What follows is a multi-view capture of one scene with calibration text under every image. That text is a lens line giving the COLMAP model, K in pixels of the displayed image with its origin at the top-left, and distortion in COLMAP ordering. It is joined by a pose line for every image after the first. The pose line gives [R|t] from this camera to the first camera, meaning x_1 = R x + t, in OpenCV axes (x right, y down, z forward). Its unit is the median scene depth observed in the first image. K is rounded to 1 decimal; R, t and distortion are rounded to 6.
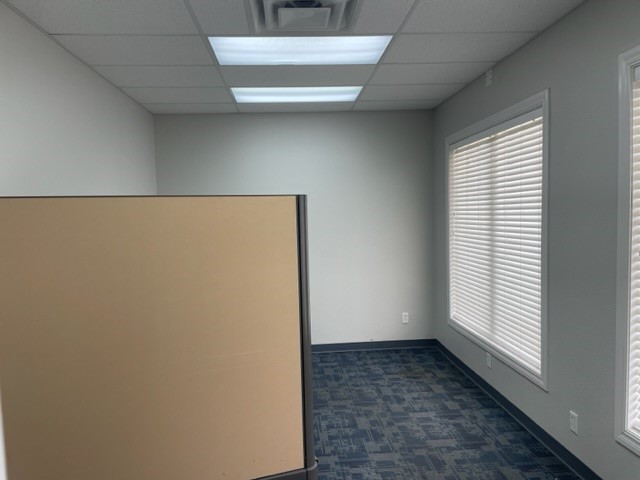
lens RADIAL K [[483.0, 0, 315.2], [0, 483.0, 243.3], [0, 0, 1]] dist [0.081192, -0.100944]
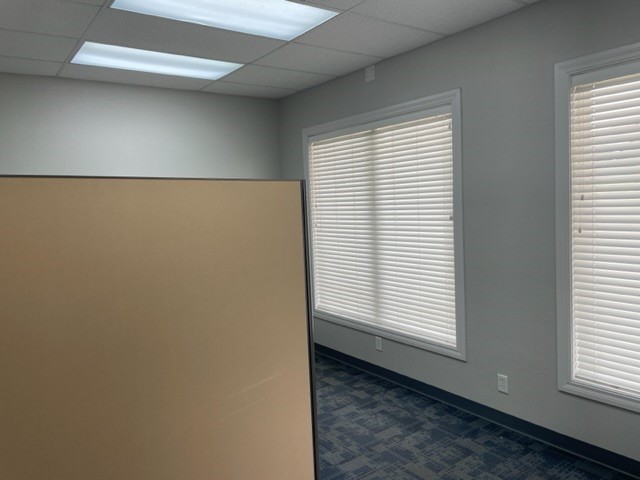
lens RADIAL K [[483.0, 0, 316.7], [0, 483.0, 236.9], [0, 0, 1]] dist [0.081192, -0.100944]
pose [[0.846346, -0.049832, 0.530297, -0.357175], [0.053580, 0.998529, 0.008319, -0.006367], [-0.529931, 0.021373, 0.847771, 0.218928]]
